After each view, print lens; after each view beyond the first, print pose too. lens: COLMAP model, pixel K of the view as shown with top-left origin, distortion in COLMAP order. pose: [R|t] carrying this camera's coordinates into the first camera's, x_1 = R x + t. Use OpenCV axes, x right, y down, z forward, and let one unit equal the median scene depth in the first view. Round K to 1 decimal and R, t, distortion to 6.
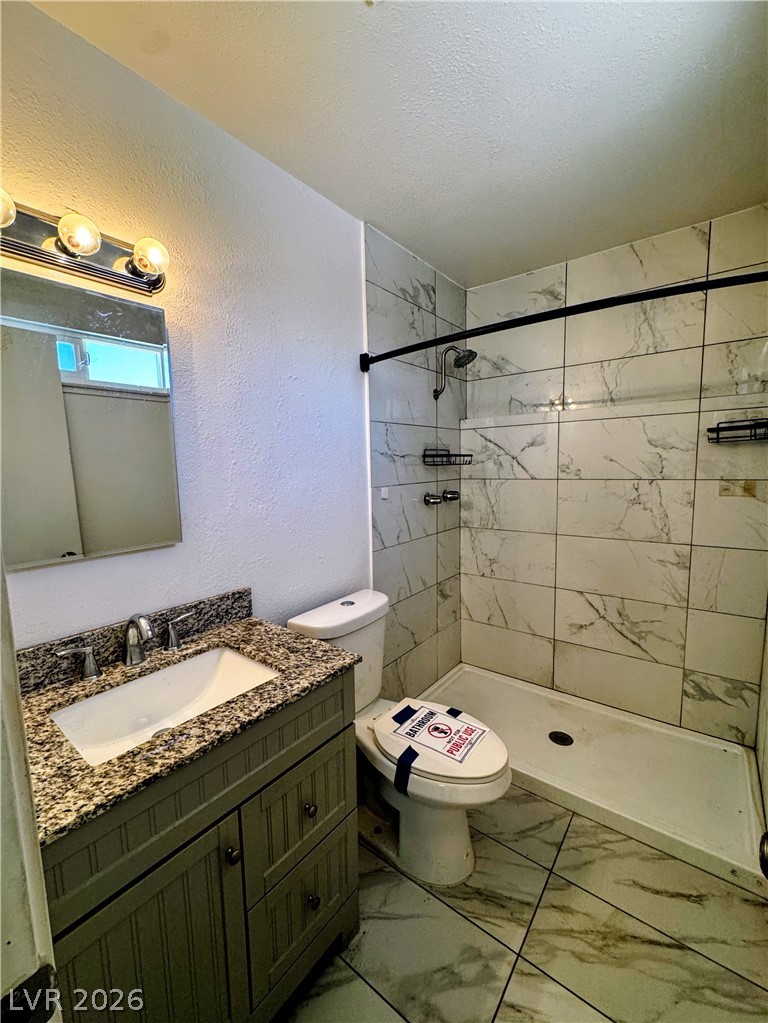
lens RADIAL K [[414.5, 0, 388.3], [0, 414.5, 511.1], [0, 0, 1]] dist [-0.004467, 0.001049]
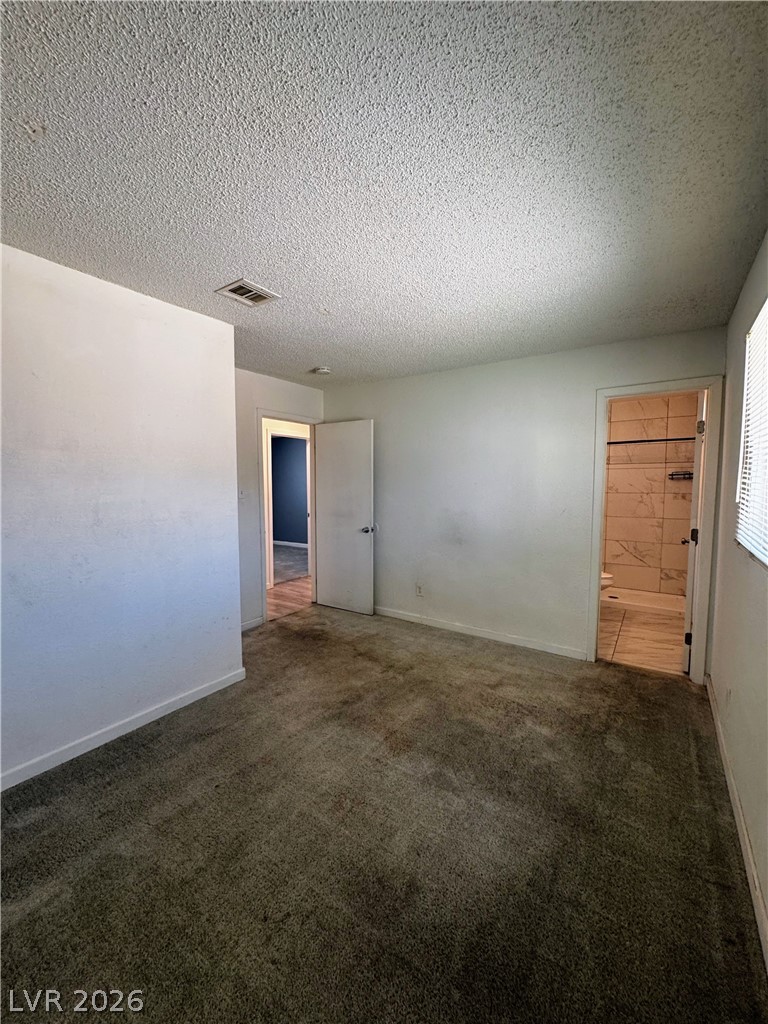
lens RADIAL K [[408.0, 0, 383.5], [0, 408.0, 512.0], [0, 0, 1]] dist [-0.004201, 0.000718]
pose [[0.998020, 0.016667, 0.060648, -1.169758], [-0.014054, 0.998965, -0.043257, 0.176908], [-0.061306, 0.042319, 0.997221, -1.436676]]
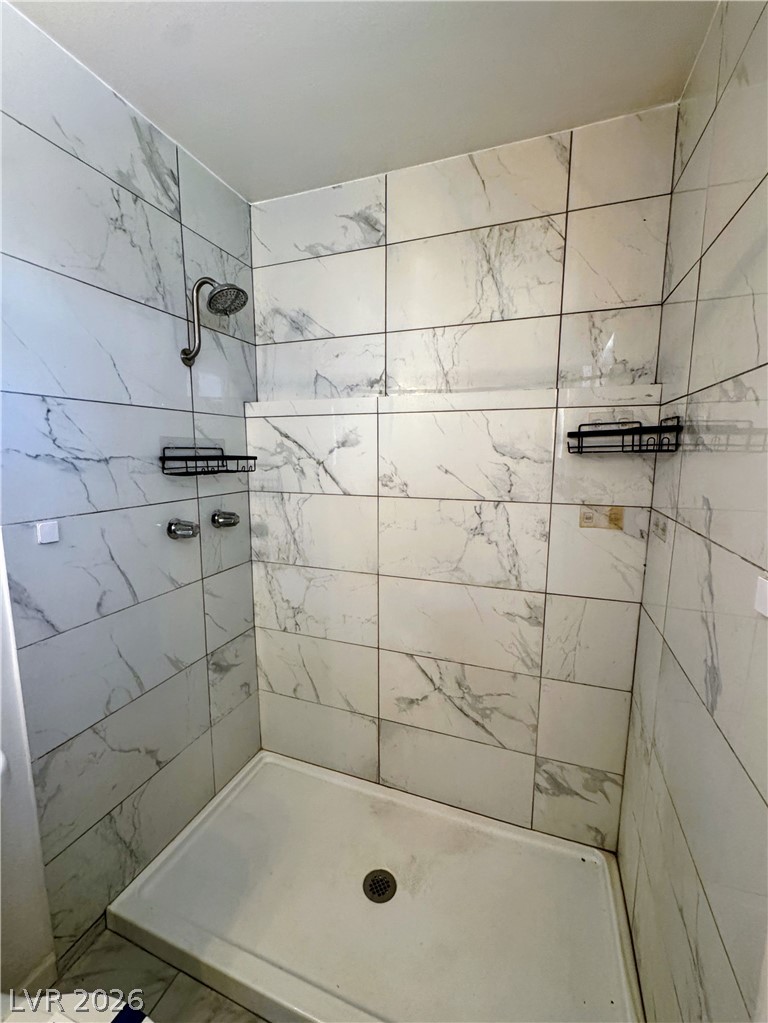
lens RADIAL K [[414.5, 0, 385.3], [0, 414.5, 510.9], [0, 0, 1]] dist [-0.004467, 0.001049]
pose [[0.956138, -0.016901, 0.292430, 0.255815], [0.009221, 0.999576, 0.027620, -0.083811], [-0.292773, -0.023712, 0.955888, 0.394271]]
